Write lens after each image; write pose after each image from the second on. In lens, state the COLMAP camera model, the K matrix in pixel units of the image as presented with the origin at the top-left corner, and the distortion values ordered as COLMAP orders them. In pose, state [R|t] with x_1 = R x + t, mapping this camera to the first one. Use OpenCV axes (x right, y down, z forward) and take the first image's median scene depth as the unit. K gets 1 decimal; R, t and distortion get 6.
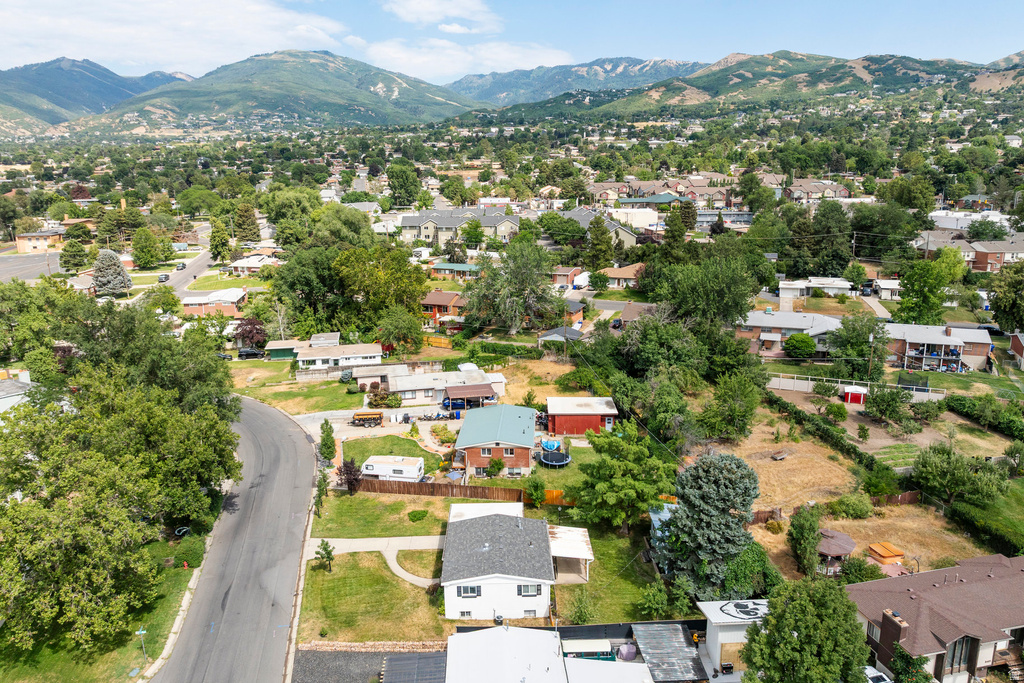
lens RADIAL K [[719.5, 0, 520.1], [0, 719.5, 339.3], [0, 0, 1]] dist [-0.065985, 0.037366]
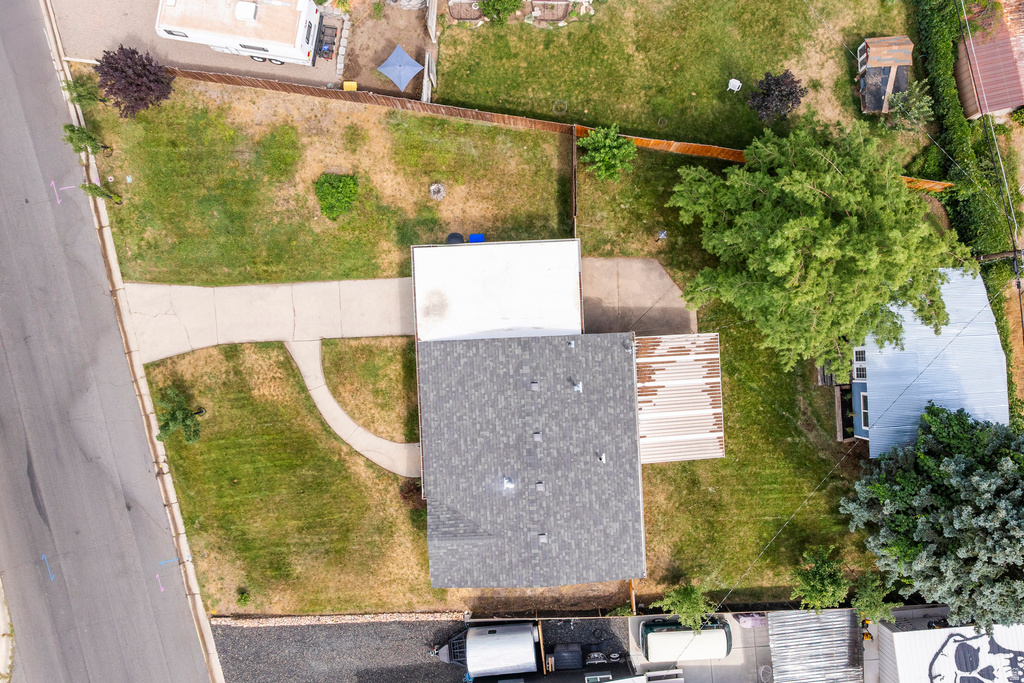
lens RADIAL K [[719.5, 0, 520.1], [0, 719.5, 339.3], [0, 0, 1]] dist [-0.065985, 0.037366]
pose [[0.999341, -0.019651, 0.030524, -0.018579], [-0.025145, 0.231764, 0.972447, -0.066224], [-0.026184, -0.972574, 0.231117, 0.326705]]
